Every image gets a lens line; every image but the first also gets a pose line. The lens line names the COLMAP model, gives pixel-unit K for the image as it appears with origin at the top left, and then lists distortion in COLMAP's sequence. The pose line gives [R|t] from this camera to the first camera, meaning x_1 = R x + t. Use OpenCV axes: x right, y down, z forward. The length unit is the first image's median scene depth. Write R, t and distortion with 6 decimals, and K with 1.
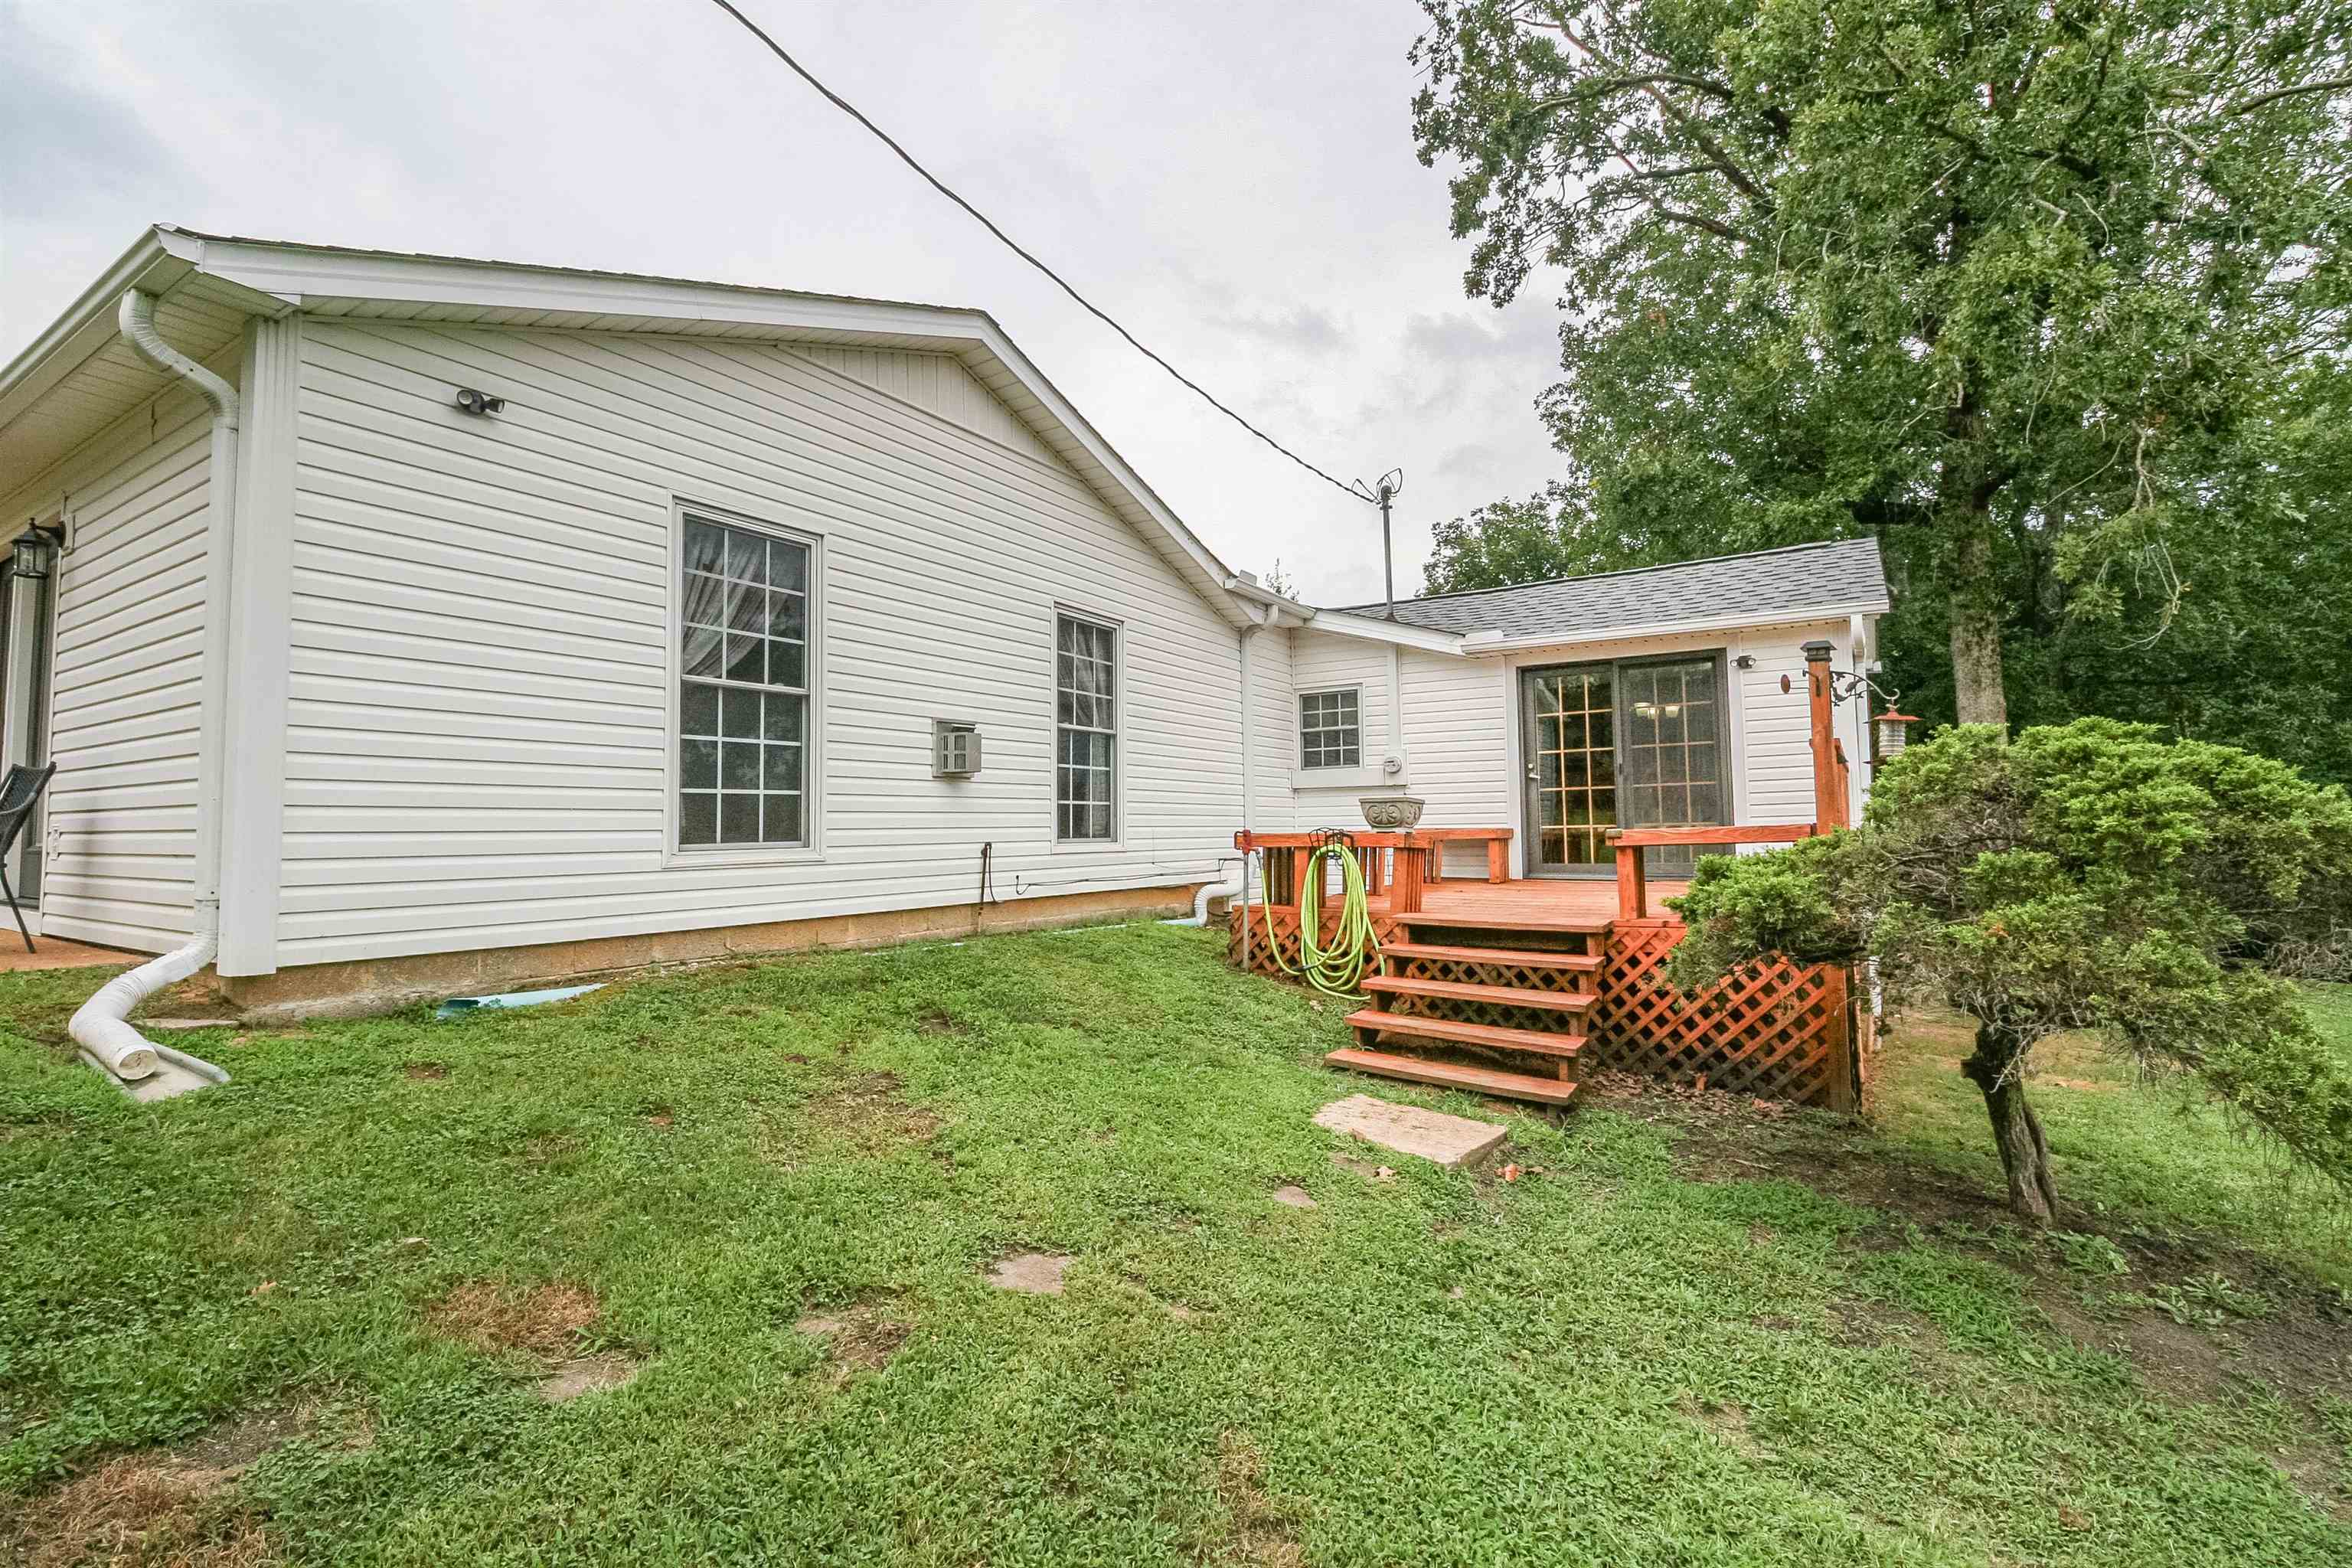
lens RADIAL K [[1076.2, 0, 1184.7], [0, 1076.2, 771.3], [0, 0, 1]] dist [-0.000662, -0.014257]
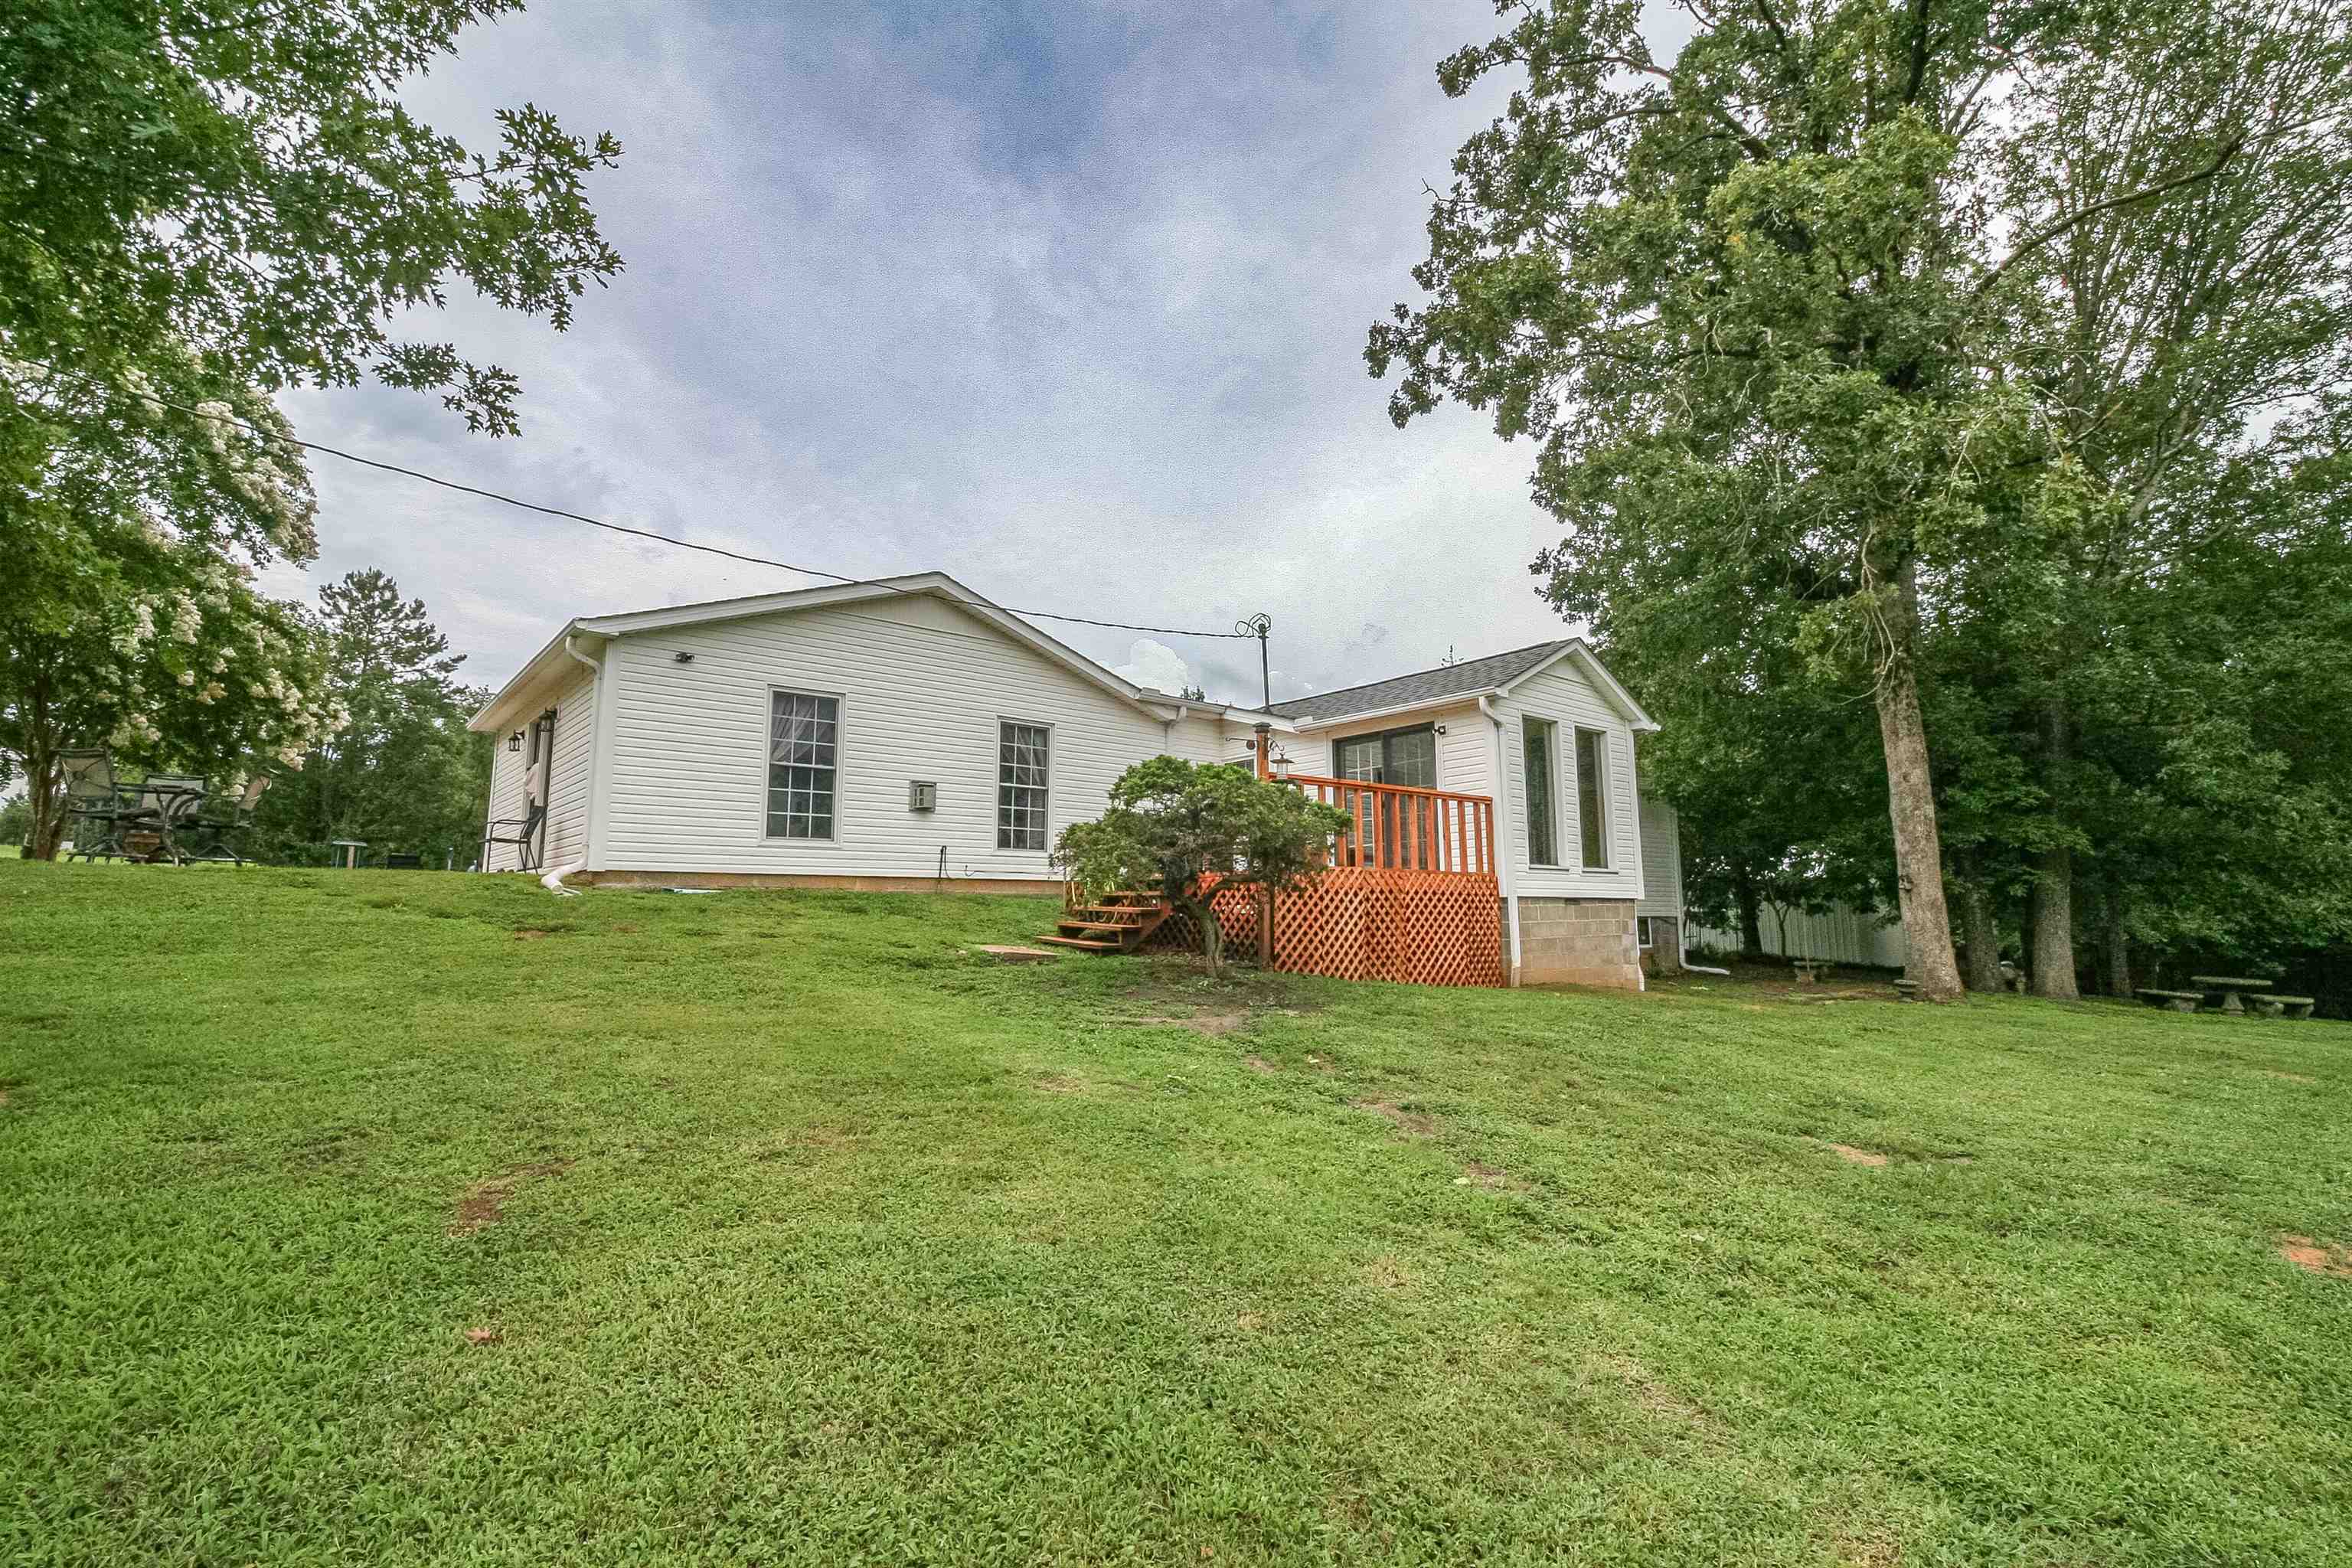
lens RADIAL K [[1075.0, 0, 1182.7], [0, 1075.0, 780.1], [0, 0, 1]] dist [-0.000846, -0.012942]
pose [[0.949478, -0.030784, -0.312319, 0.956776], [0.008514, 0.997338, -0.072421, 0.108428], [0.313717, 0.066103, 0.947213, -0.785285]]
